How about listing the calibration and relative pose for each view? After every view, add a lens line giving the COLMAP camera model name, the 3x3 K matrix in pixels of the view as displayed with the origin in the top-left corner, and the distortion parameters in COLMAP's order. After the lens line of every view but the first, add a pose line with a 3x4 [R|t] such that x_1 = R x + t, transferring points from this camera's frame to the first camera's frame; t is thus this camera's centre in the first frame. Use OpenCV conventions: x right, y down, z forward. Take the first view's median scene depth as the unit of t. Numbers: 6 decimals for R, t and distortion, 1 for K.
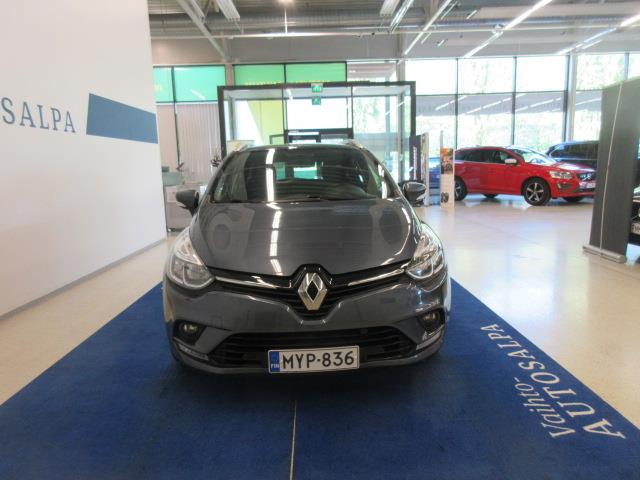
lens RADIAL K [[477.2, 0, 331.7], [0, 477.2, 232.7], [0, 0, 1]] dist [0.023877, -0.002479]
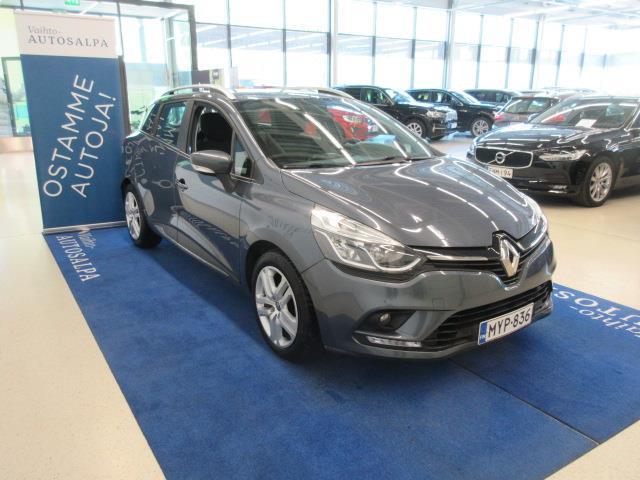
lens RADIAL K [[511.7, 0, 326.0], [0, 511.7, 242.6], [0, 0, 1]] dist [-0.005942, 0.012482]
pose [[0.849528, -0.113081, 0.515281, -0.889180], [0.045186, 0.988764, 0.142492, -0.075165], [-0.525604, -0.097768, 0.845093, 0.293020]]
